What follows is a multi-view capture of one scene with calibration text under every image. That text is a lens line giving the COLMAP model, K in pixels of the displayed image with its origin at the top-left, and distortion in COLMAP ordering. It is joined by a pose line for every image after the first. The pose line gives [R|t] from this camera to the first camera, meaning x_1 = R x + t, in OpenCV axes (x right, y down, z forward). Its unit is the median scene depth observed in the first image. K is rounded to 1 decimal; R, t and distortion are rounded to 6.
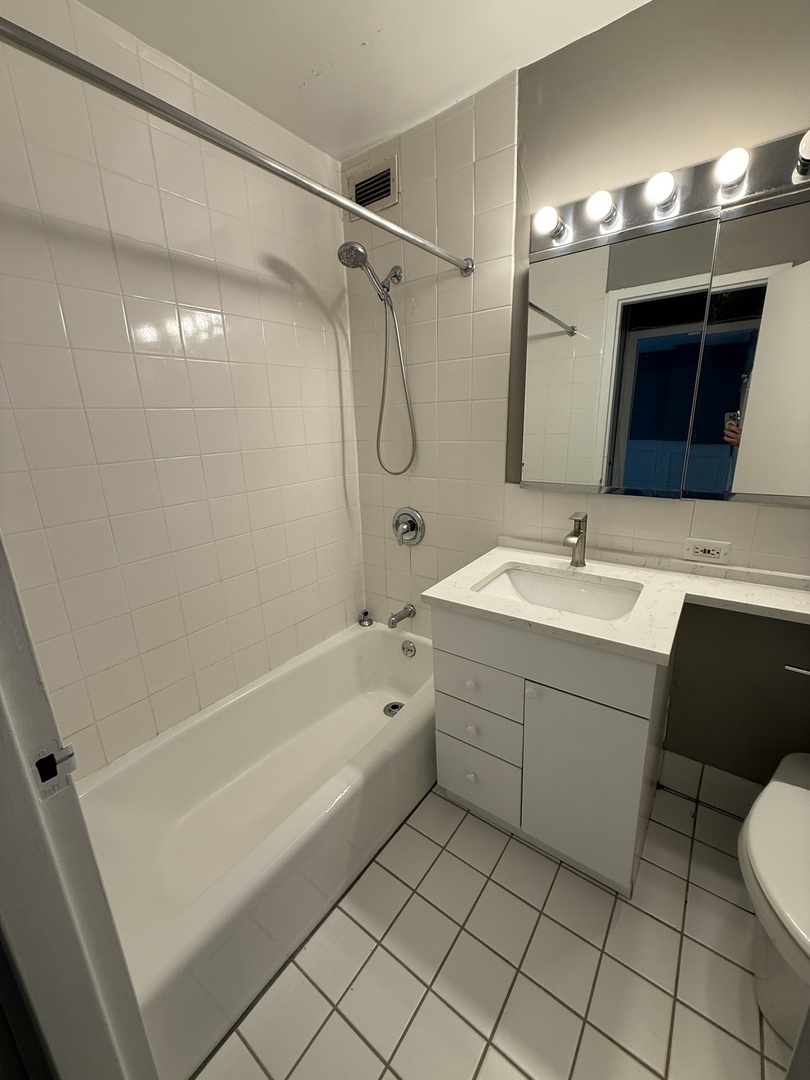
lens RADIAL K [[431.8, 0, 405.0], [0, 431.8, 540.0], [0, 0, 1]] dist [-0.001296, -0.000073]
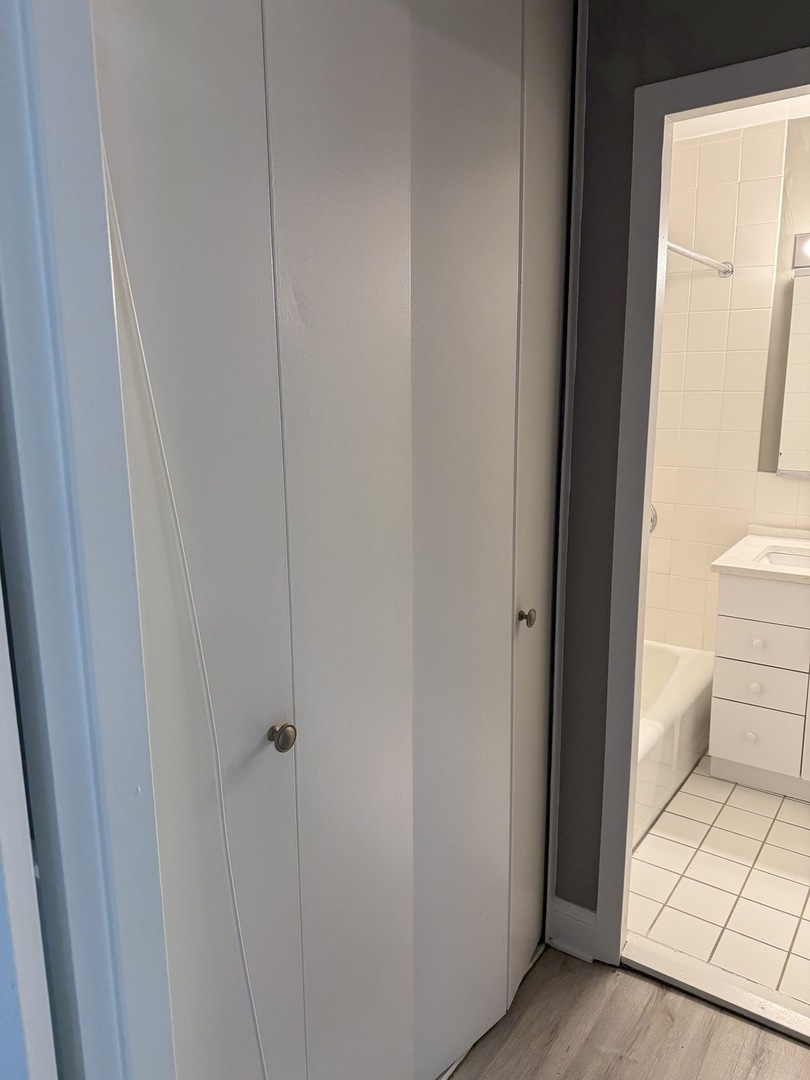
lens RADIAL K [[762.0, 0, 405.0], [0, 762.0, 540.0], [0, 0, 1]] dist [0.000618, 0.000456]
pose [[0.999414, 0.024801, 0.023584, -0.718257], [-0.023076, 0.997224, -0.070800, 0.197031], [-0.025275, 0.070215, 0.997212, -0.861614]]
